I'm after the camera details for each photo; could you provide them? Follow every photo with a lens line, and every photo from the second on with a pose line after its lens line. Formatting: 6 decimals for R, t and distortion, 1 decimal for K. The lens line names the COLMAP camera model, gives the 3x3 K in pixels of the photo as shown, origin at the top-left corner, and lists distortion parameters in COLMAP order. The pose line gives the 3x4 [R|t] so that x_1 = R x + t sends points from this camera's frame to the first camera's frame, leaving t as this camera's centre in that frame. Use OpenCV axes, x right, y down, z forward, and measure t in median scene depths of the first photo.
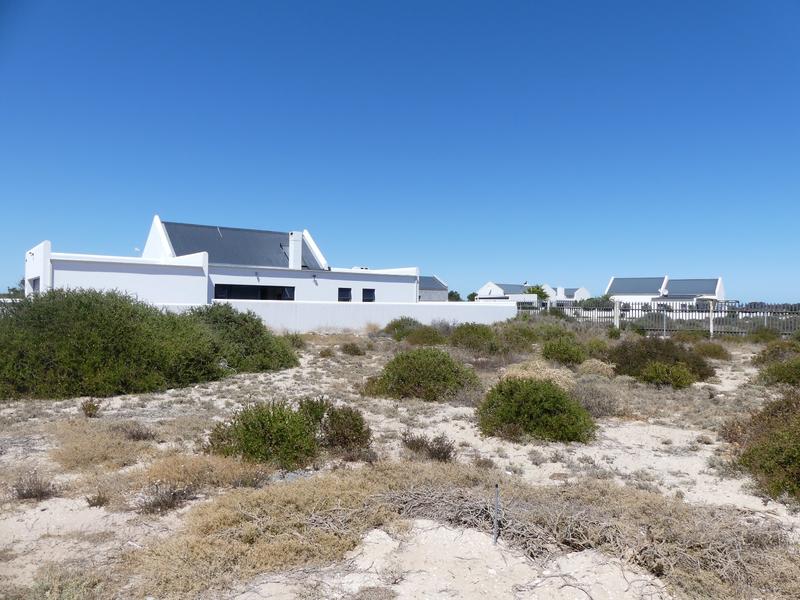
lens RADIAL K [[612.7, 0, 400.0], [0, 612.7, 300.0], [0, 0, 1]] dist [-0.002781, 0.010542]
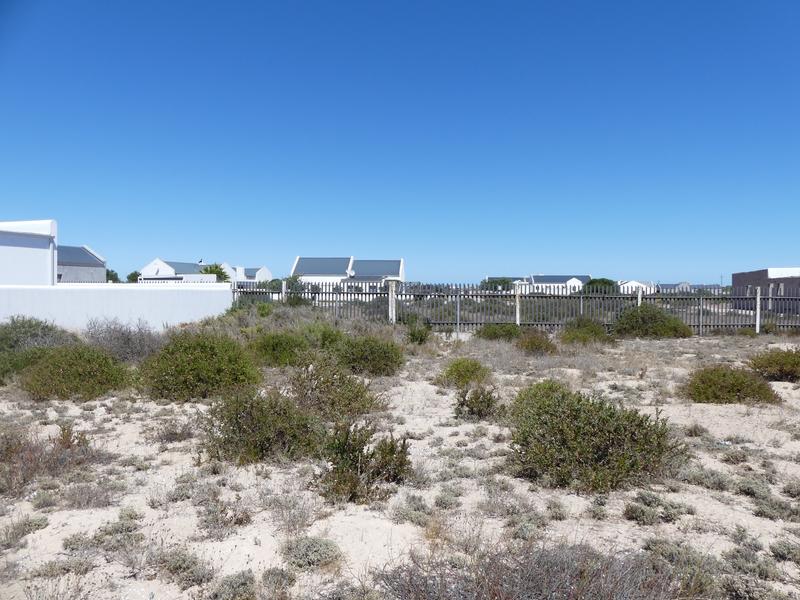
lens RADIAL K [[612.7, 0, 400.0], [0, 612.7, 300.0], [0, 0, 1]] dist [-0.002781, 0.010542]
pose [[0.858426, -0.014350, 0.512737, 0.004588], [-0.001305, 0.999544, 0.030159, 0.000227], [-0.512936, -0.026558, 0.858016, 0.137915]]
